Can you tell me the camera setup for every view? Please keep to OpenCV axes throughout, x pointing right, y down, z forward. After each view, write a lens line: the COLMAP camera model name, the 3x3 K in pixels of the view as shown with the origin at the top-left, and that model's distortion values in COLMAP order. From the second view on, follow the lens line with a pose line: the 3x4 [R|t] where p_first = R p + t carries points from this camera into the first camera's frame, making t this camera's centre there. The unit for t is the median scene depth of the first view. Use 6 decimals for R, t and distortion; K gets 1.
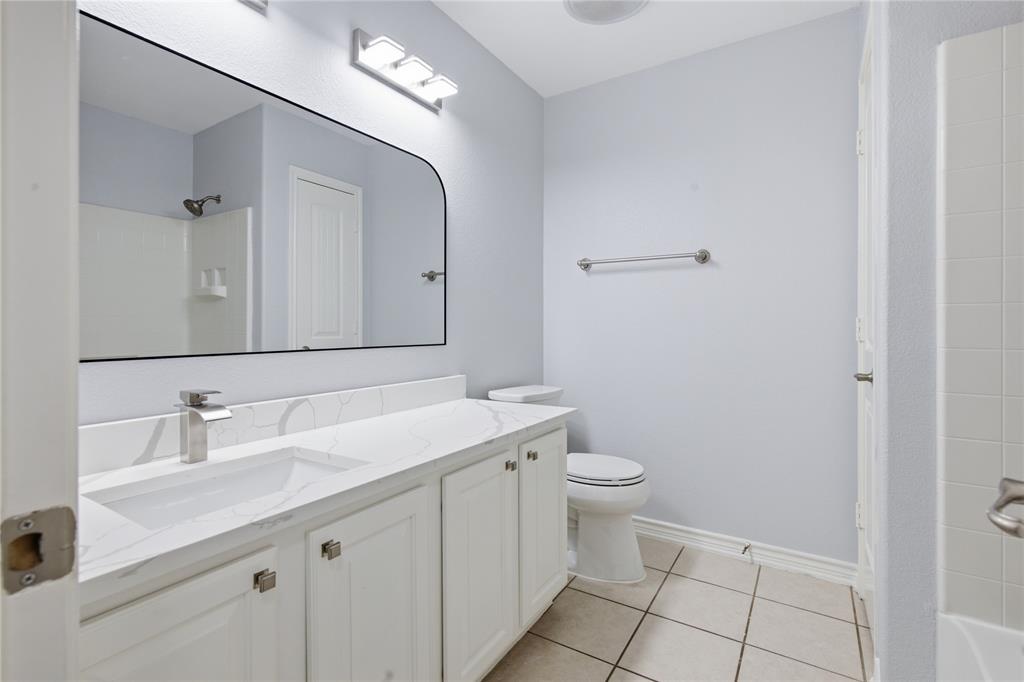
lens RADIAL K [[477.4, 0, 512.9], [0, 477.4, 334.9], [0, 0, 1]] dist [0.001717, 0.000385]
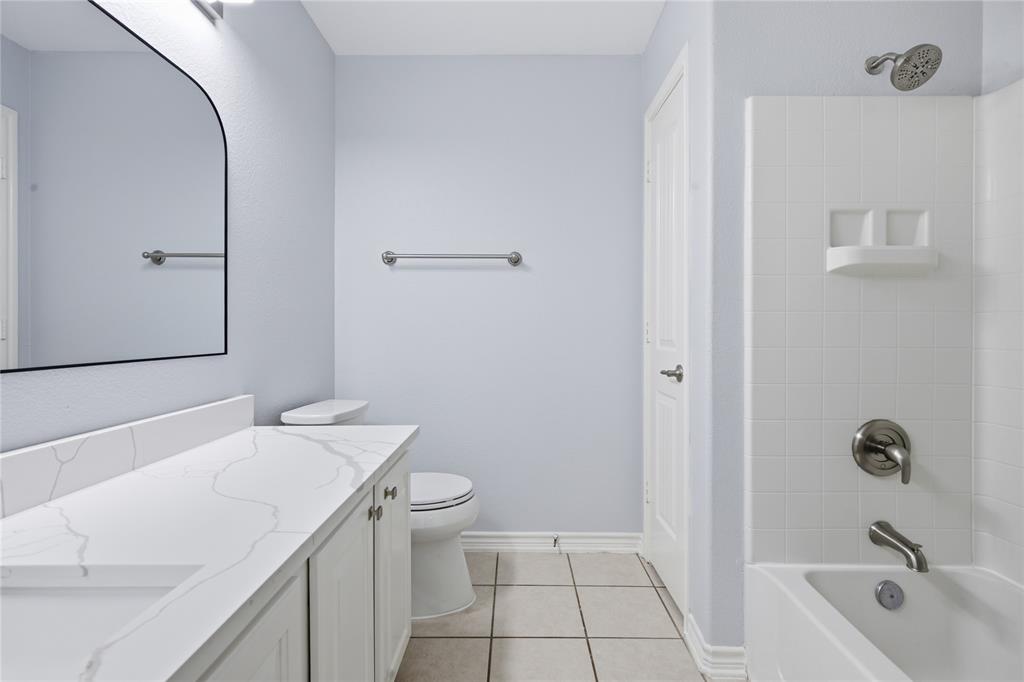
lens RADIAL K [[477.4, 0, 512.2], [0, 477.4, 335.3], [0, 0, 1]] dist [0.001717, 0.000385]
pose [[0.846941, -0.005370, 0.531659, -0.158028], [0.006779, 0.999977, -0.000699, -0.003998], [-0.531643, 0.004196, 0.846958, 0.173438]]
